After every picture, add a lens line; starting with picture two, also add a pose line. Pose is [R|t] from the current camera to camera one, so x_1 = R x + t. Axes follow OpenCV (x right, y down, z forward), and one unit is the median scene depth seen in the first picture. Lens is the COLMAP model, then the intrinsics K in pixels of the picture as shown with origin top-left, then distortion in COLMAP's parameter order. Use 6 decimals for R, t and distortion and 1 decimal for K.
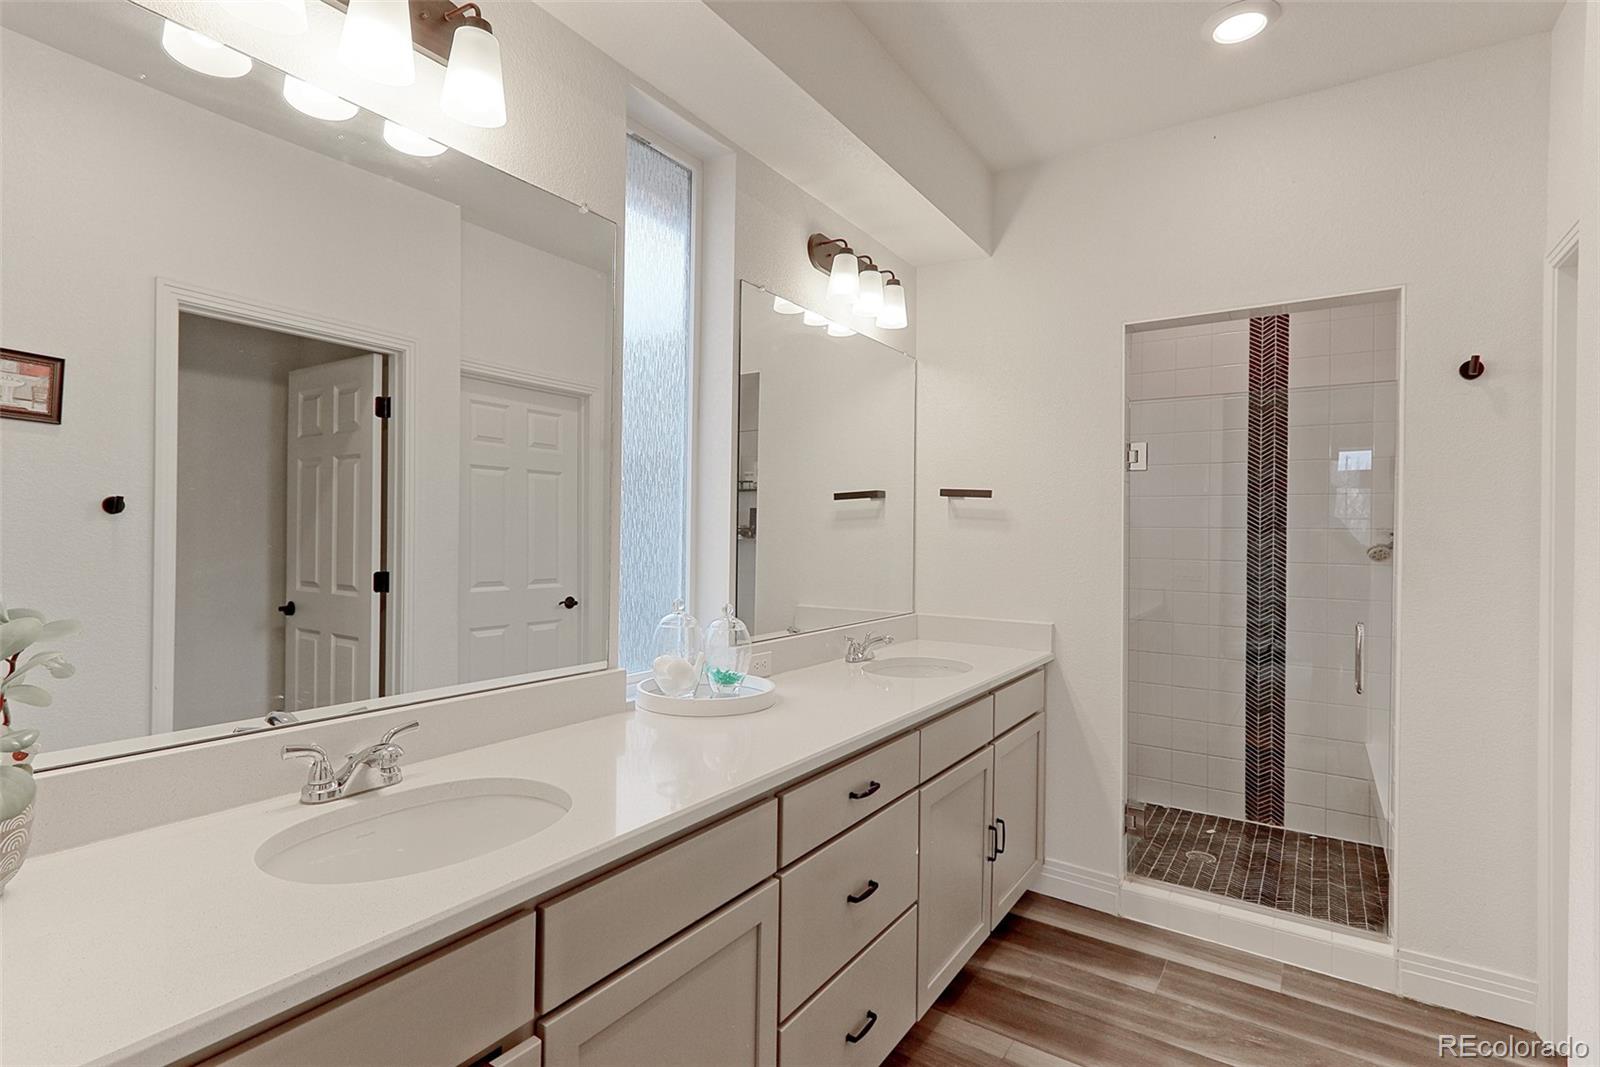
lens RADIAL K [[788.0, 0, 793.0], [0, 788.0, 529.6], [0, 0, 1]] dist [0.001443, 0.001506]
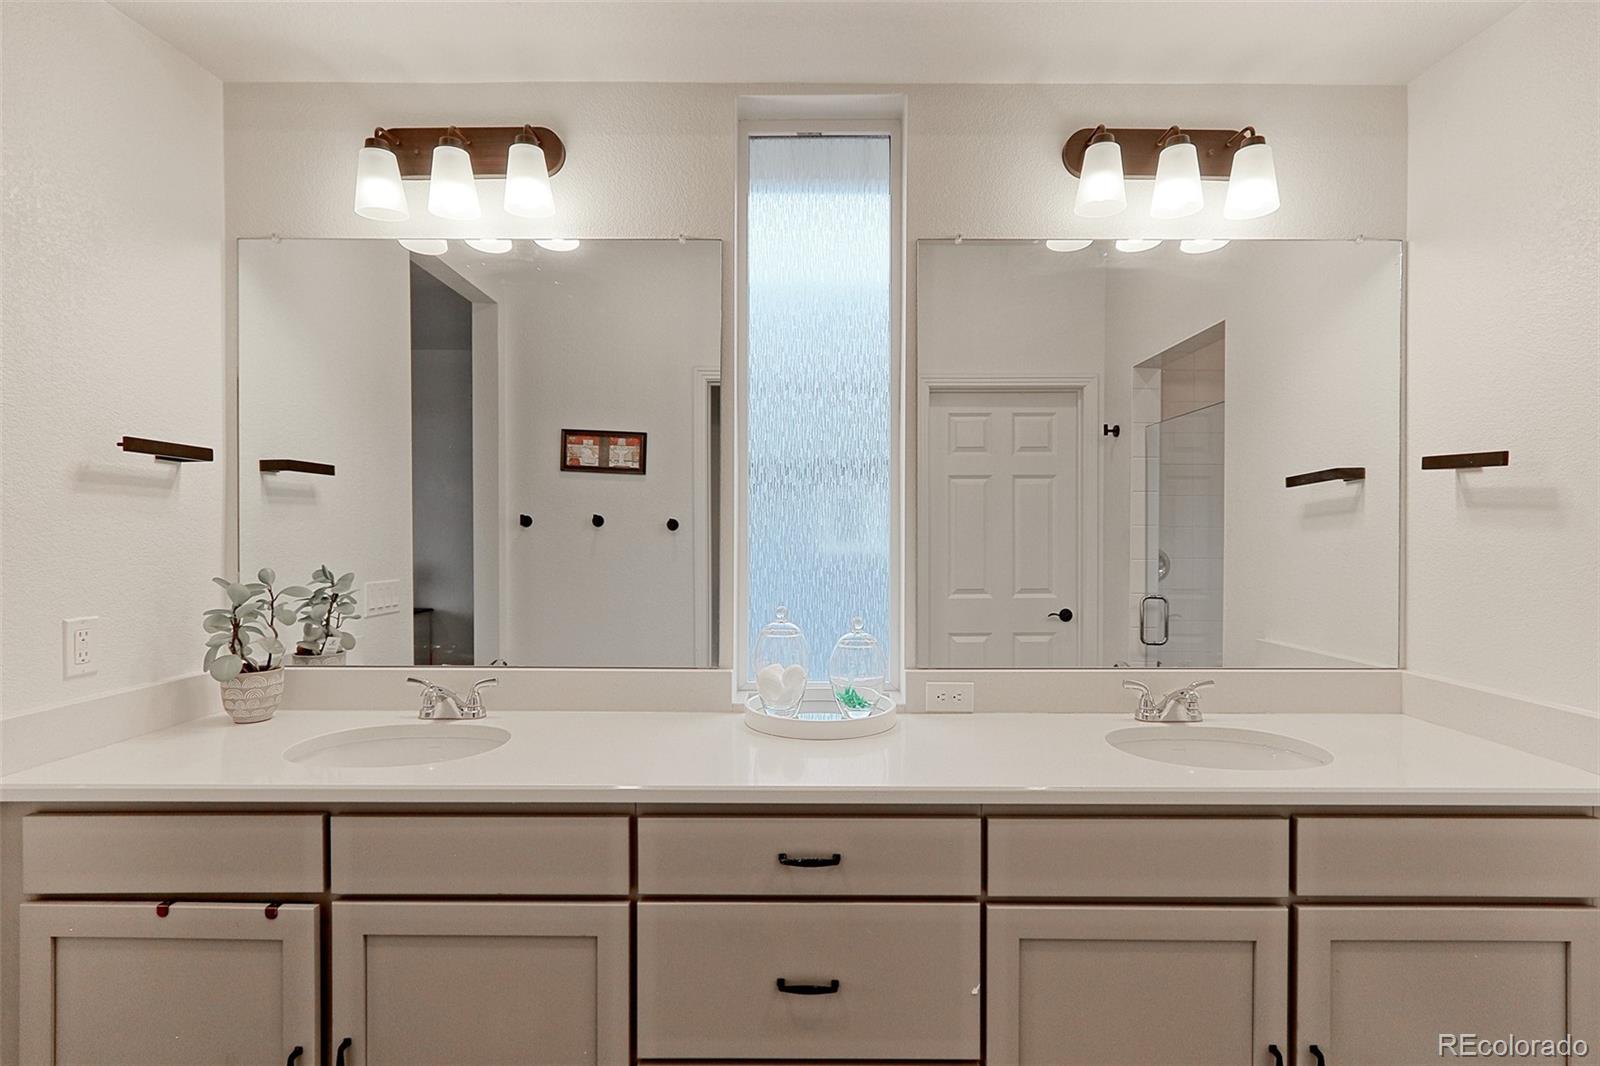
lens RADIAL K [[789.6, 0, 802.3], [0, 789.6, 551.3], [0, 0, 1]] dist [-0.000414, 0.000058]
pose [[0.563658, -0.000234, -0.826008, 0.380118], [0.015516, 0.999827, 0.010305, 0.003903], [0.825862, -0.018624, 0.563564, 0.278196]]
